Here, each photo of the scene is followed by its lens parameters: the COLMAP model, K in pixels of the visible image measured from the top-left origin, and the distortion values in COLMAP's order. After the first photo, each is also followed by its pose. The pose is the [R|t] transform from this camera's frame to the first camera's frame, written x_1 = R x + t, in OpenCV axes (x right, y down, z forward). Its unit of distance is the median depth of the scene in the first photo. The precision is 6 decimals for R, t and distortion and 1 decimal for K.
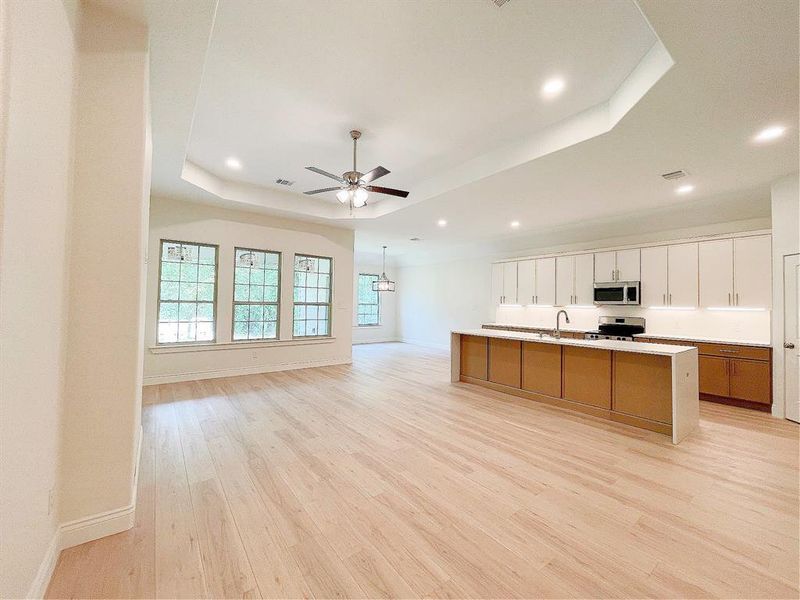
lens RADIAL K [[324.8, 0, 402.9], [0, 324.8, 297.3], [0, 0, 1]] dist [-0.001901, -0.000223]
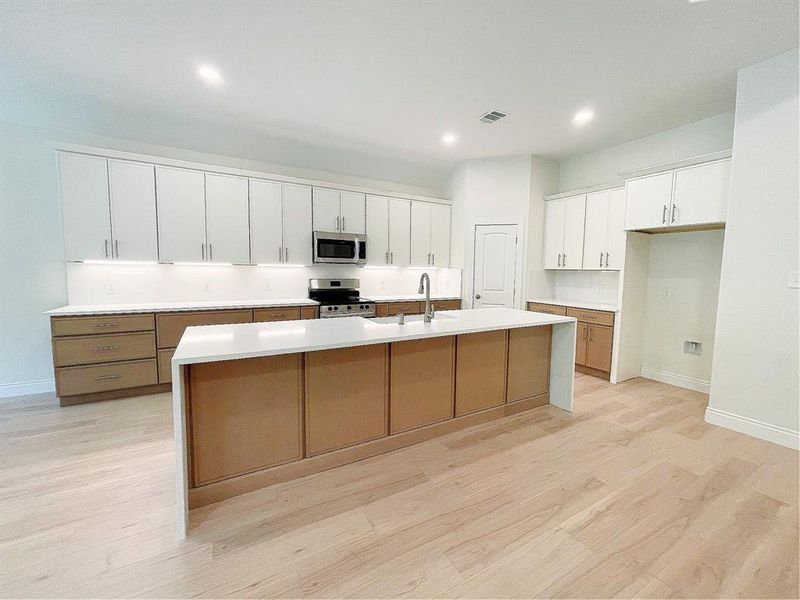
lens RADIAL K [[324.8, 0, 402.9], [0, 324.8, 297.3], [0, 0, 1]] dist [-0.001901, -0.000223]
pose [[0.133048, -0.103311, 0.985710, -0.102536], [-0.036611, 0.993361, 0.109055, 0.017546], [-0.990433, -0.050598, 0.128382, 0.950097]]
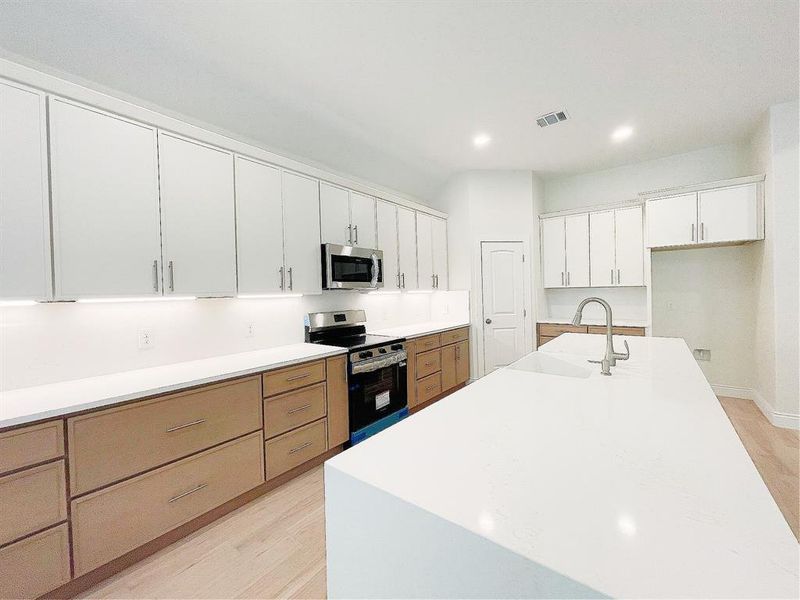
lens RADIAL K [[324.8, 0, 402.9], [0, 324.8, 297.3], [0, 0, 1]] dist [-0.001901, -0.000223]
pose [[-0.261713, -0.031494, 0.964632, 0.138590], [-0.004114, 0.999495, 0.031516, 0.023990], [-0.965137, 0.004280, -0.261710, 1.339281]]
